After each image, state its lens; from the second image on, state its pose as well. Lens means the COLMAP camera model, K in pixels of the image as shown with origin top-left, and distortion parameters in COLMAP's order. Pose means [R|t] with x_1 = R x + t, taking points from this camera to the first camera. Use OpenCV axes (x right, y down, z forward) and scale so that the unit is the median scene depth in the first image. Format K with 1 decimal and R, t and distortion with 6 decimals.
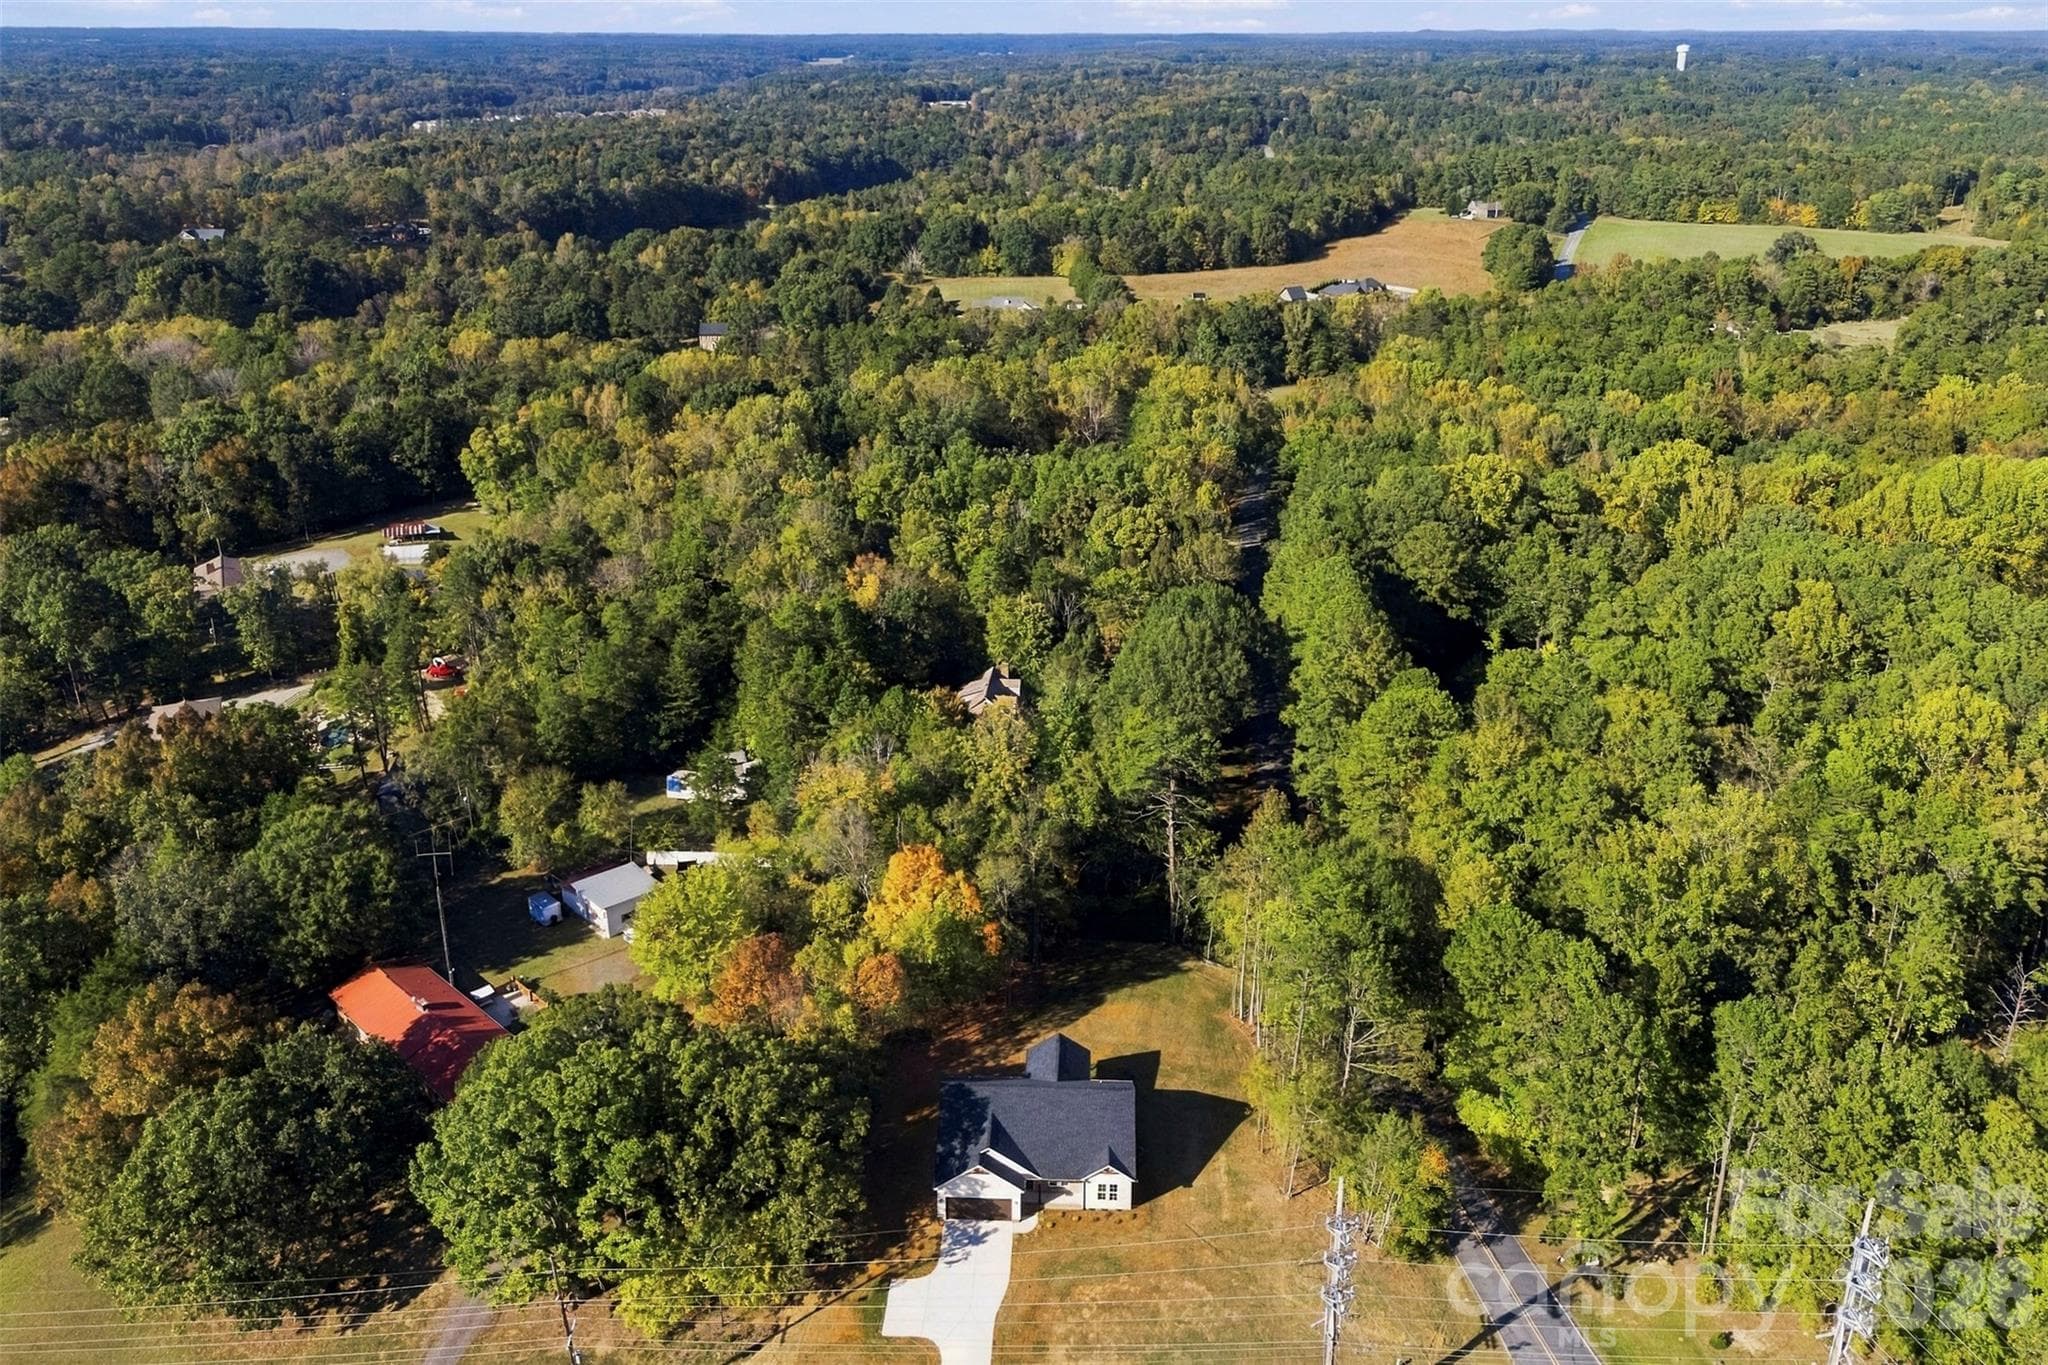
lens RADIAL K [[1496.6, 0, 982.1], [0, 1496.6, 679.4], [0, 0, 1]] dist [0.063832, -0.045766]
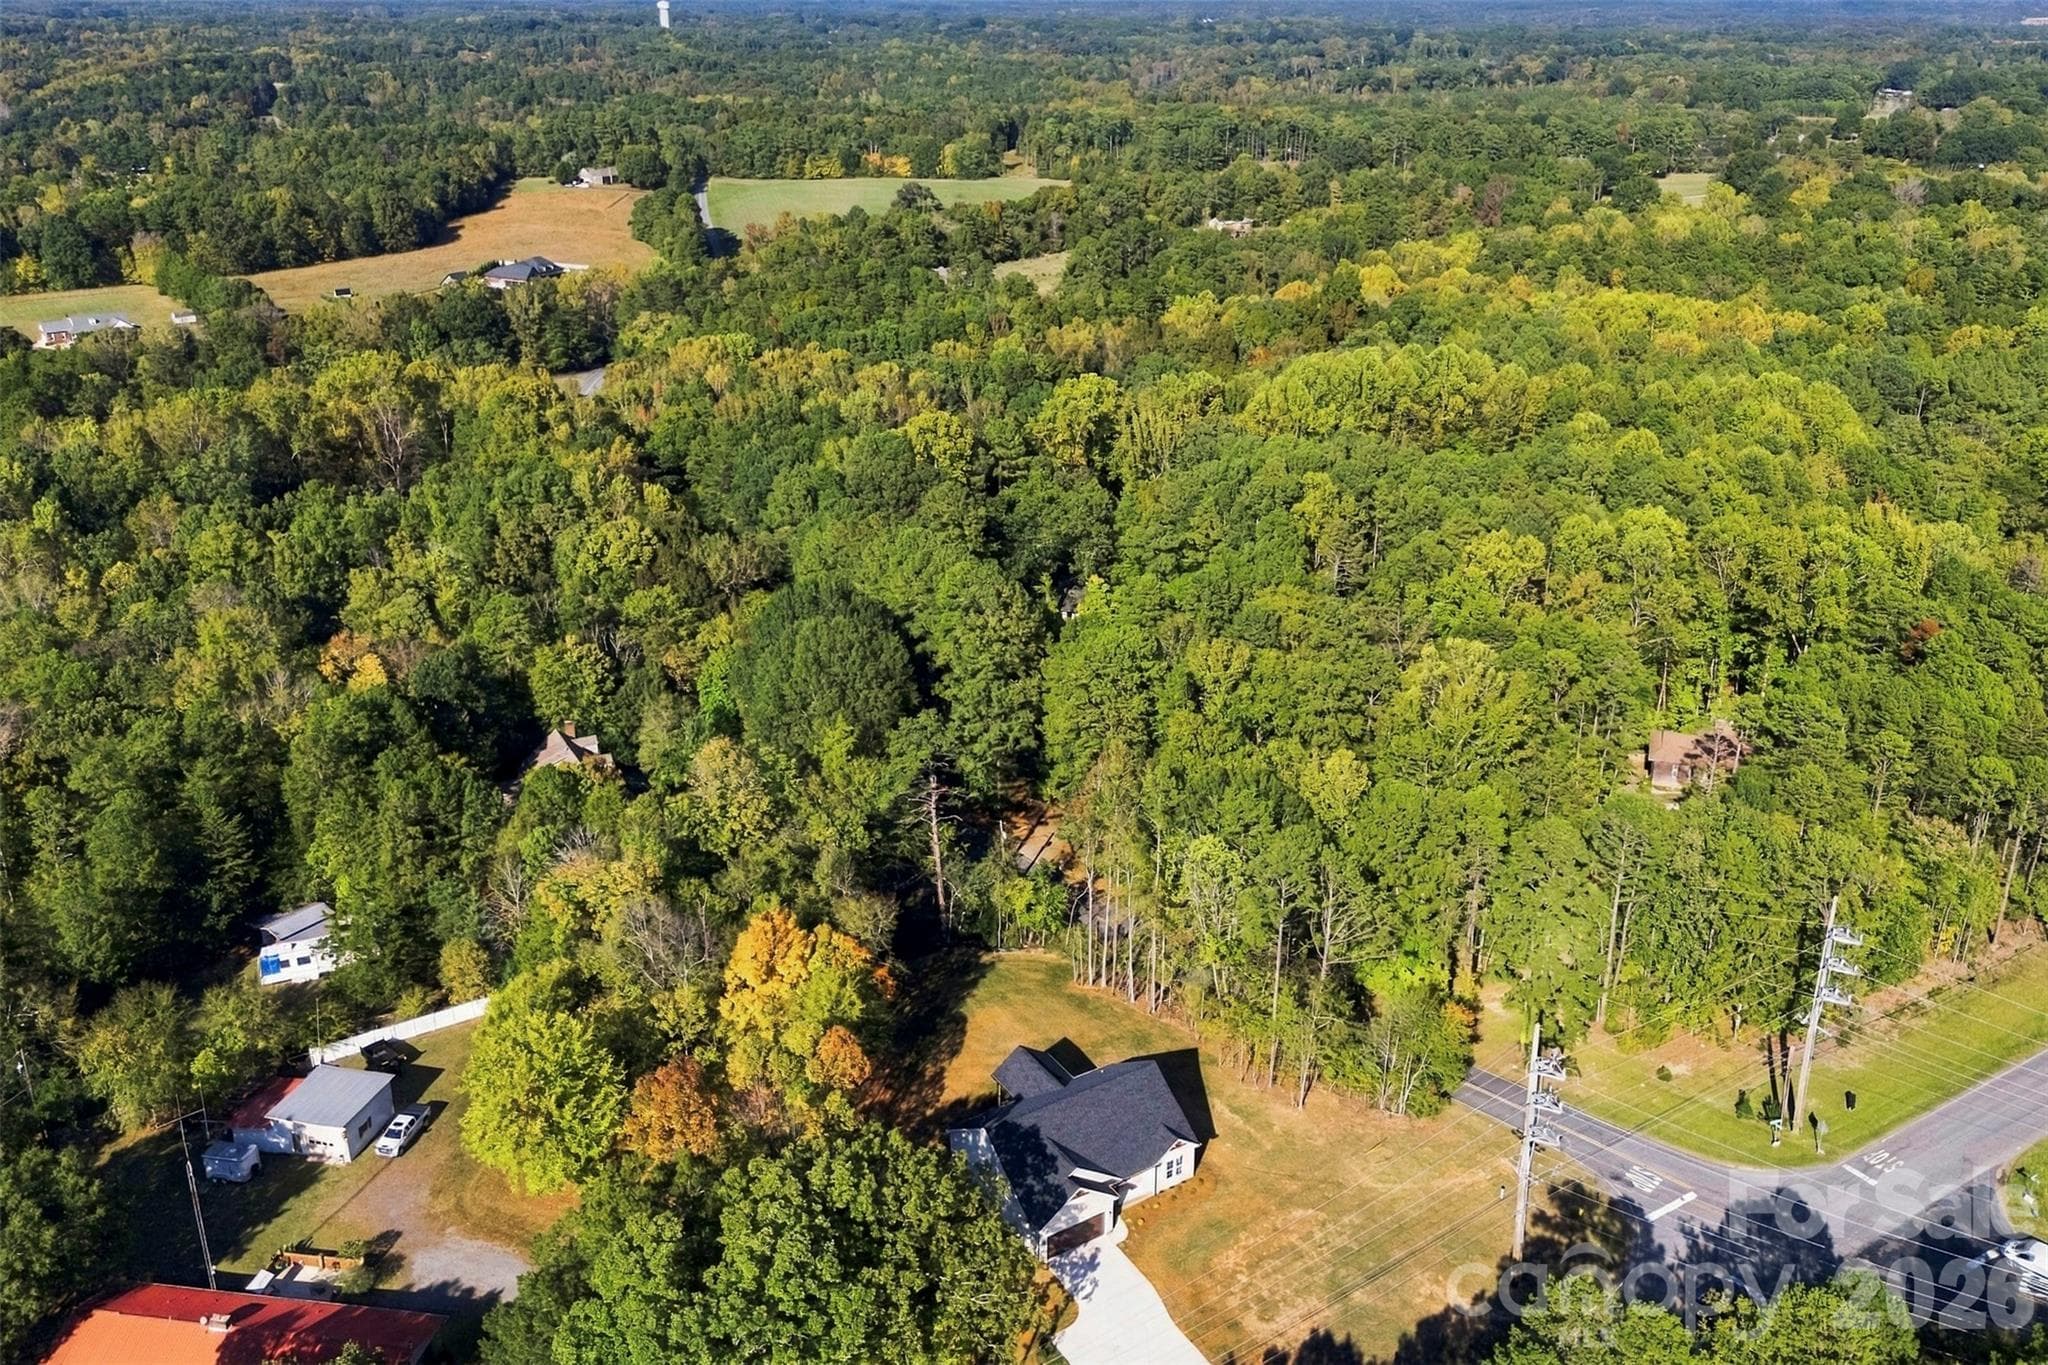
lens RADIAL K [[1672.8, 0, 996.9], [0, 1672.8, 685.0], [0, 0, 1]] dist [0.068616, -0.064147]
pose [[0.820703, -0.220752, 0.526986, -0.229270], [0.226770, 0.972440, 0.054189, -0.021721], [-0.524425, 0.075031, 0.848145, 0.050045]]
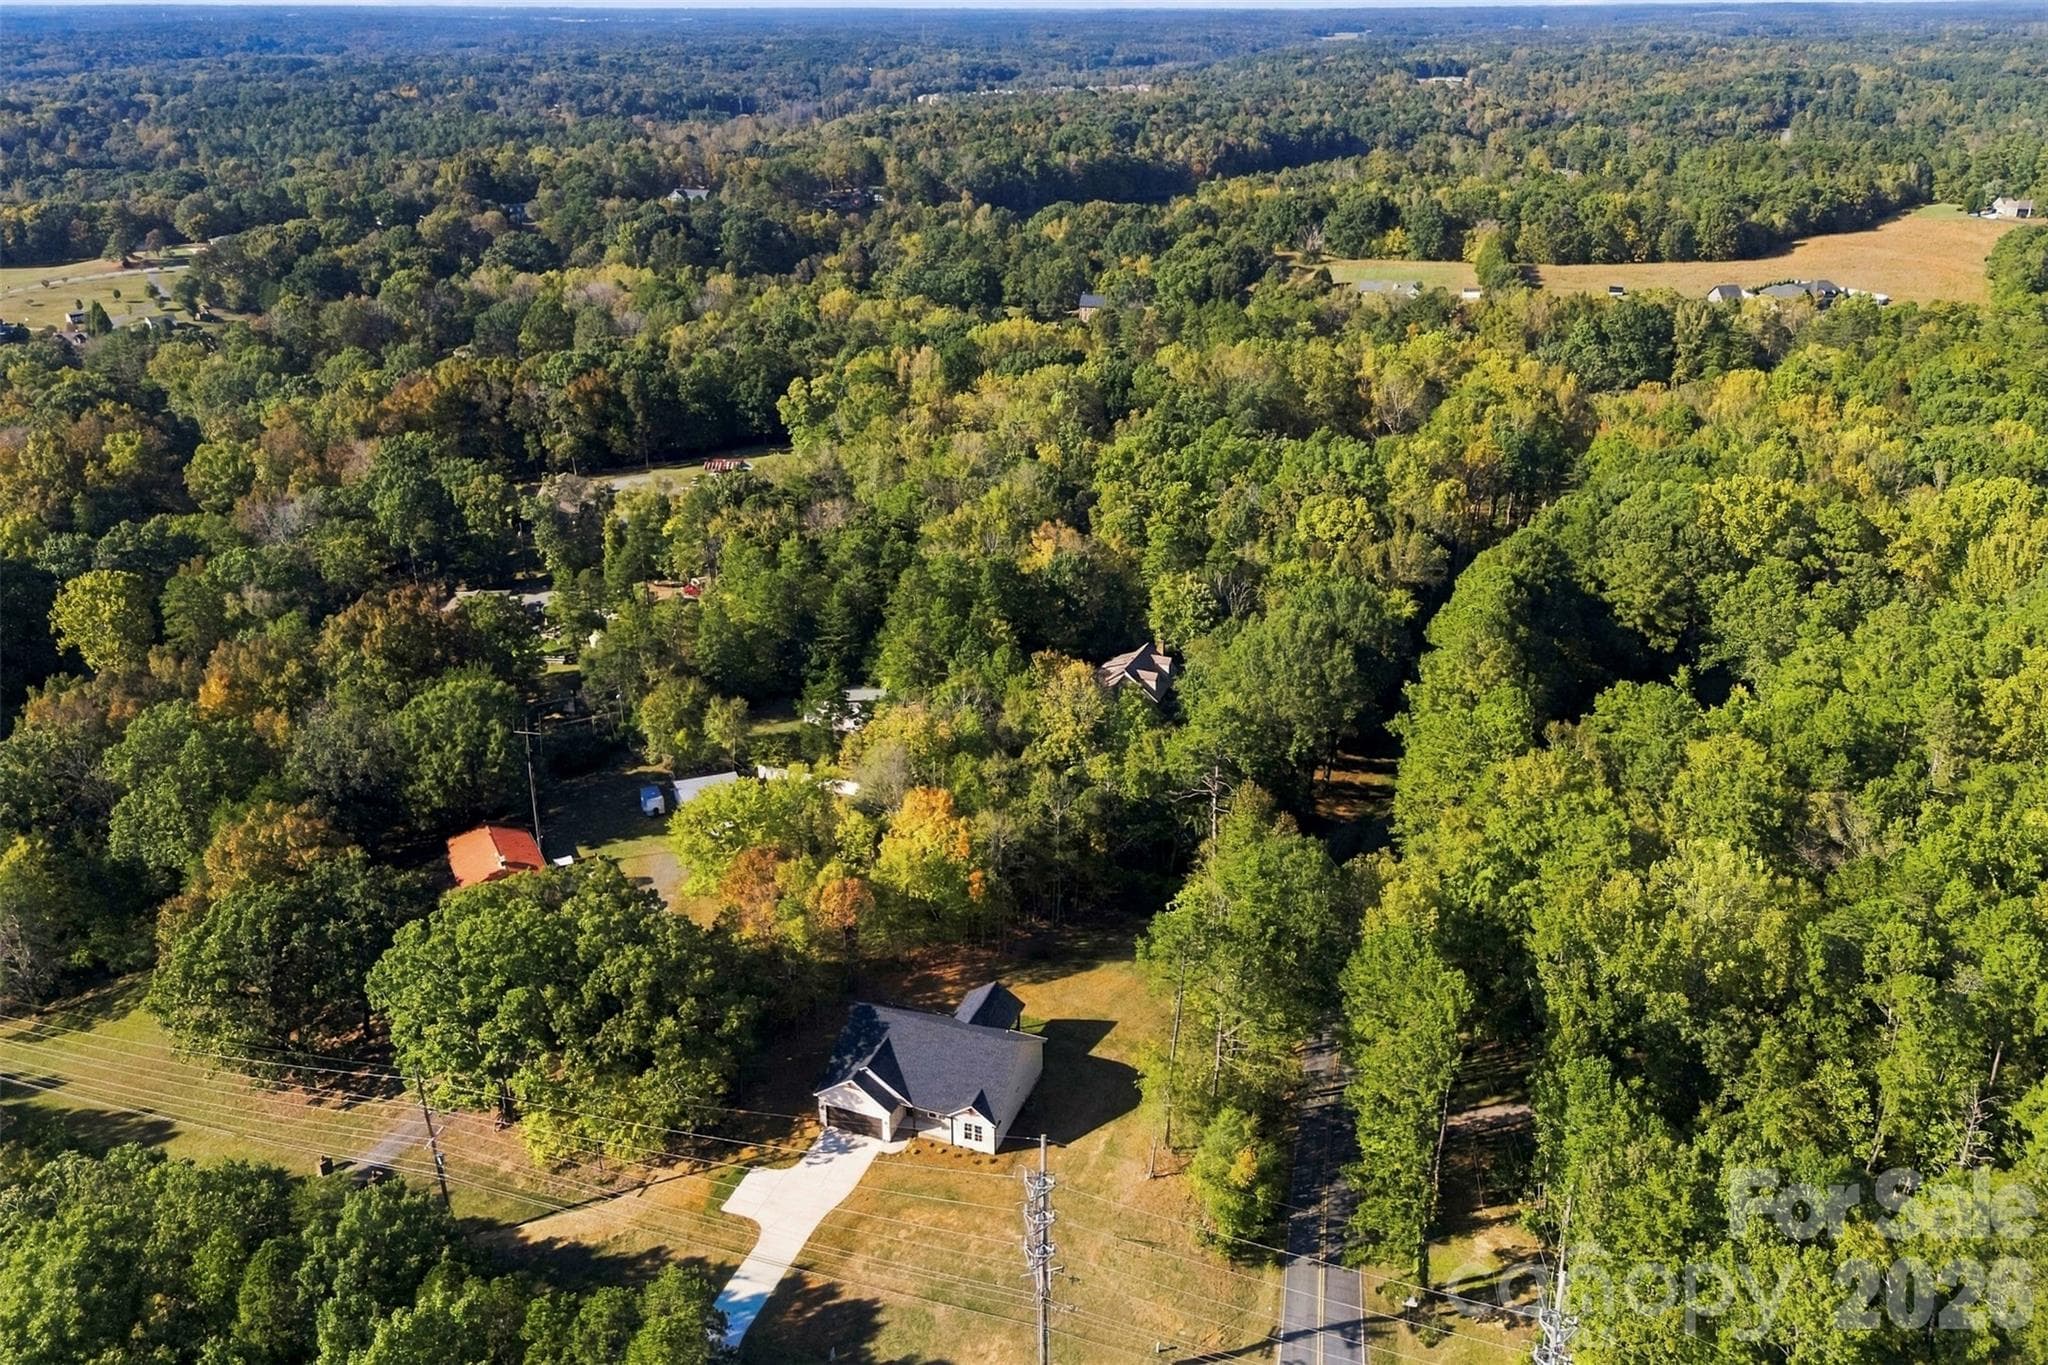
lens RADIAL K [[1496.6, 0, 982.1], [0, 1496.6, 679.4], [0, 0, 1]] dist [0.063832, -0.045766]
pose [[0.950811, 0.125993, -0.282992, 0.152141], [-0.122103, 0.992020, 0.031416, -0.001049], [0.284692, 0.004683, 0.958608, 0.003644]]
